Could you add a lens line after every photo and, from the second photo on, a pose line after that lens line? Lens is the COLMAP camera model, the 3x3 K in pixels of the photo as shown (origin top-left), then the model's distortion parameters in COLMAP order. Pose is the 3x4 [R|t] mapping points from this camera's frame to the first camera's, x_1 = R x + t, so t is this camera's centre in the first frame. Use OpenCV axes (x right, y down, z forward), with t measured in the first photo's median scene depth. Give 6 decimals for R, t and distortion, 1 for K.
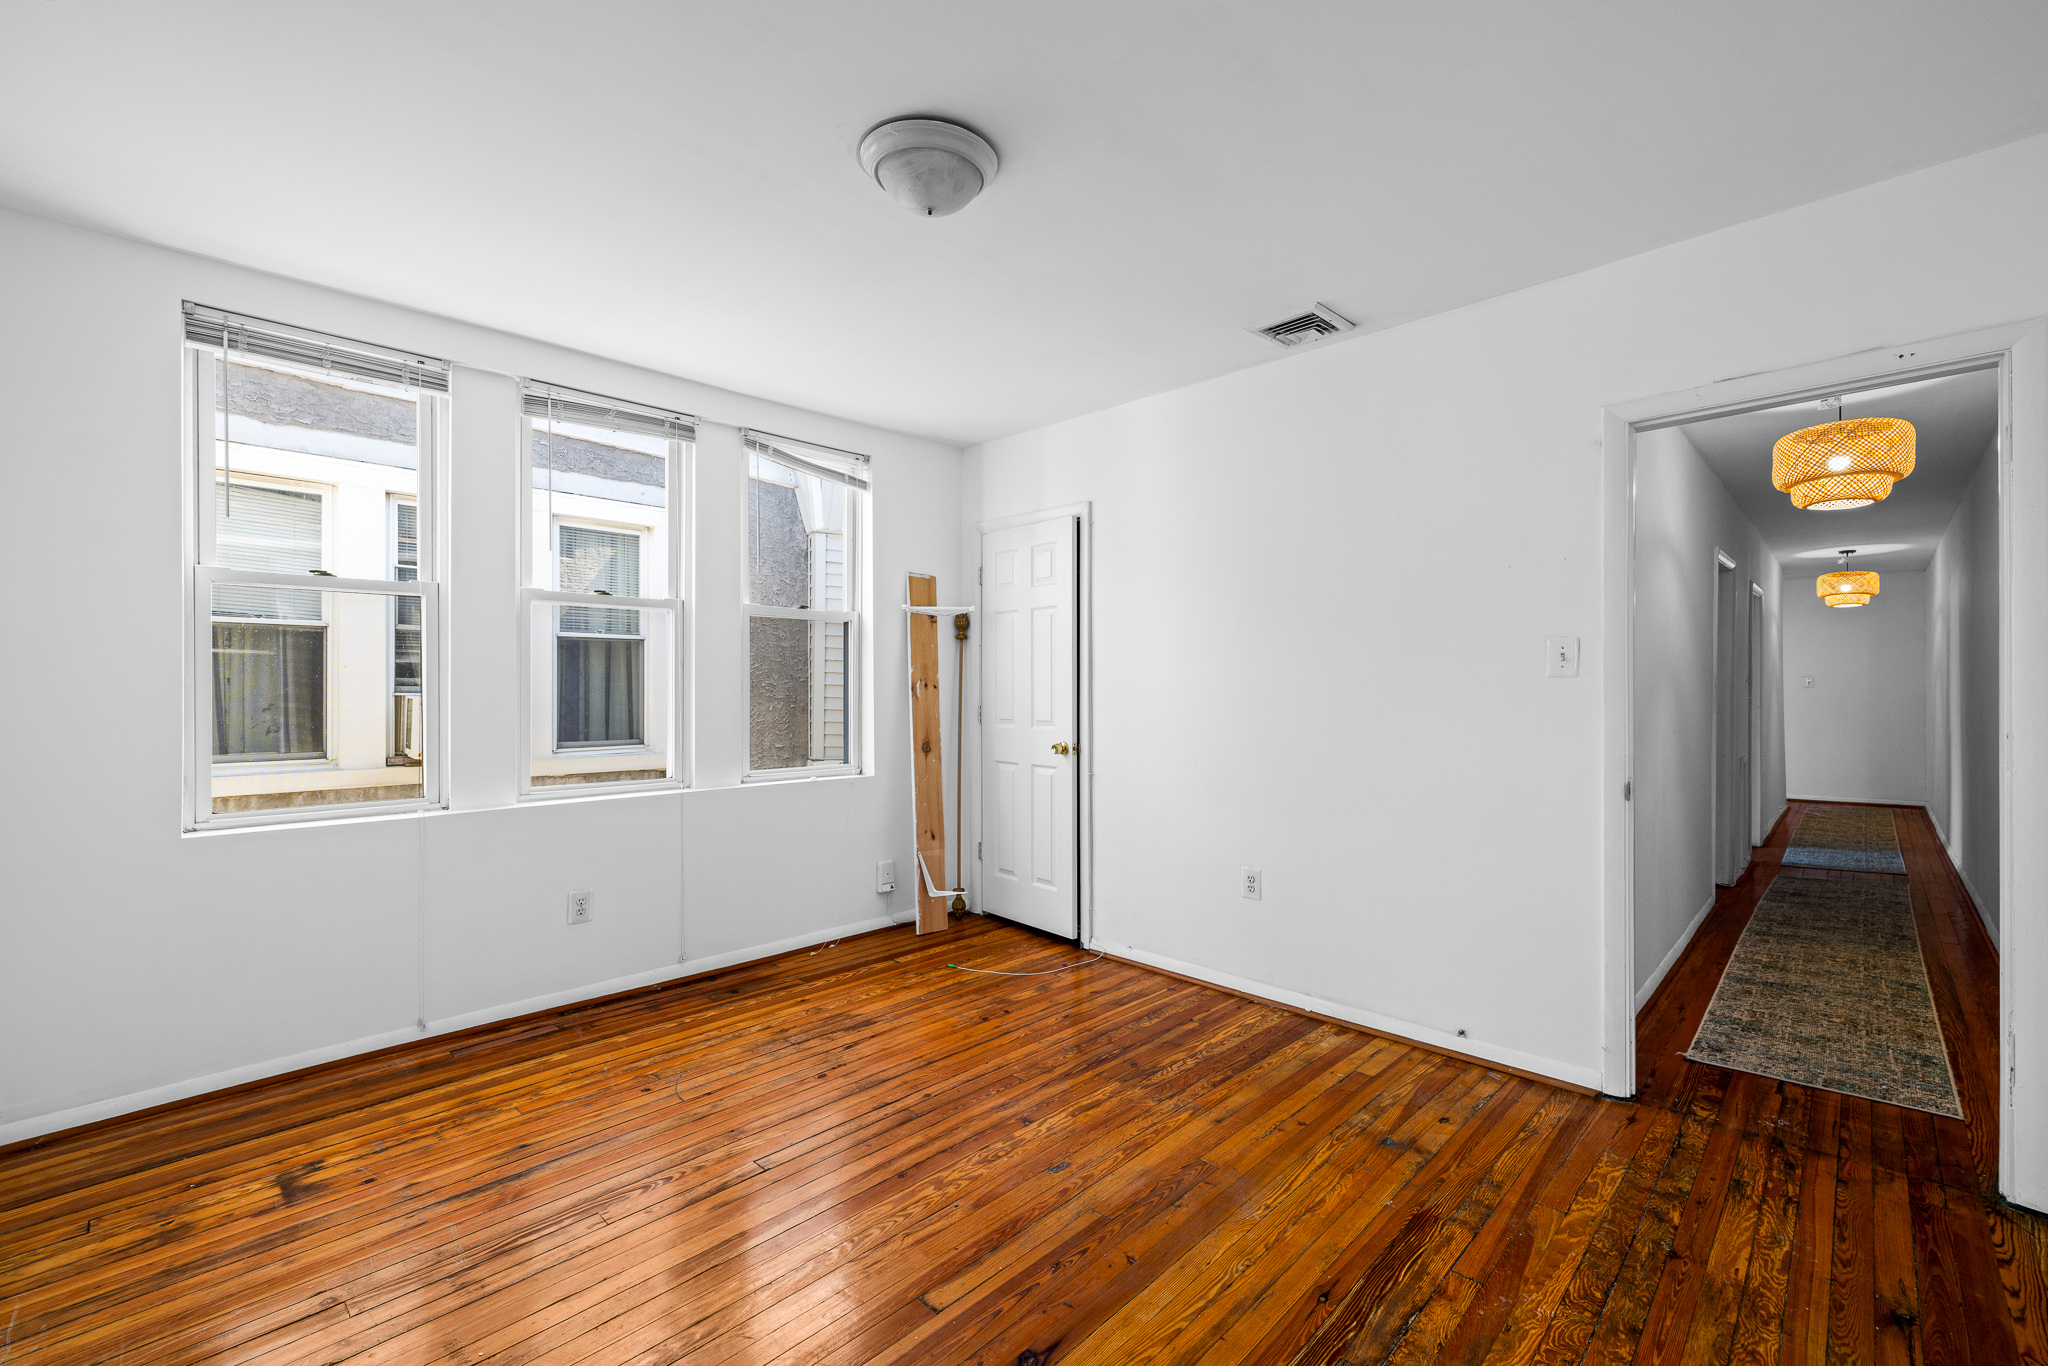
lens RADIAL K [[861.7, 0, 1024.0], [0, 861.7, 683.0], [0, 0, 1]] dist [-0.001870, -0.000286]
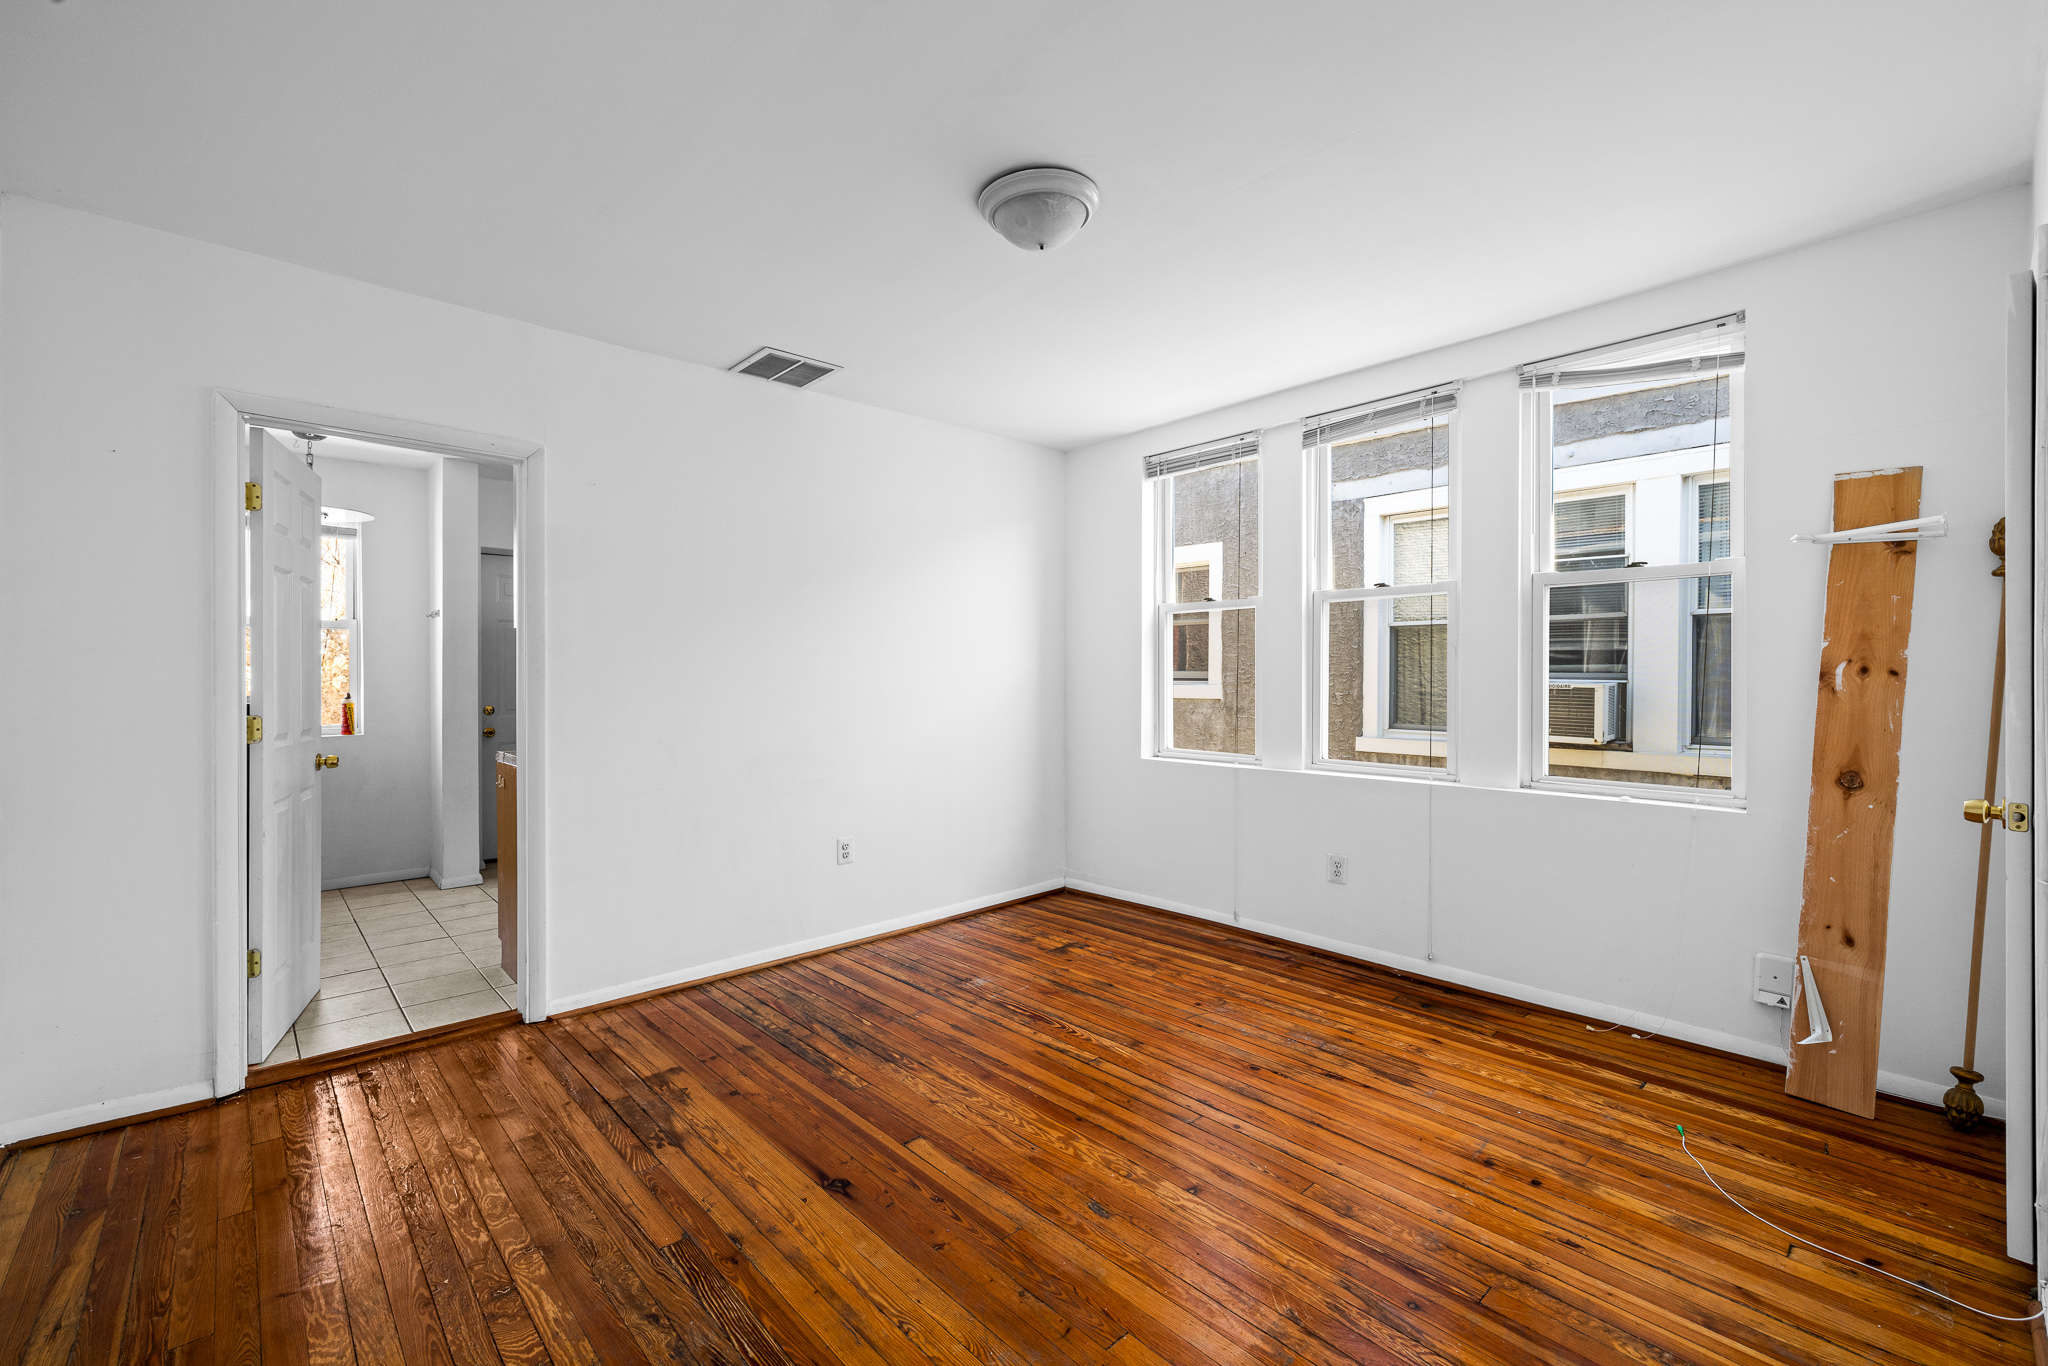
lens RADIAL K [[861.0, 0, 1025.0], [0, 861.0, 674.5], [0, 0, 1]] dist [0.000409, 0.000257]
pose [[-0.052473, 0.000863, -0.998622, 0.641512], [0.007022, 0.999975, 0.000495, 0.001890], [0.998598, -0.006986, -0.052477, 0.663189]]
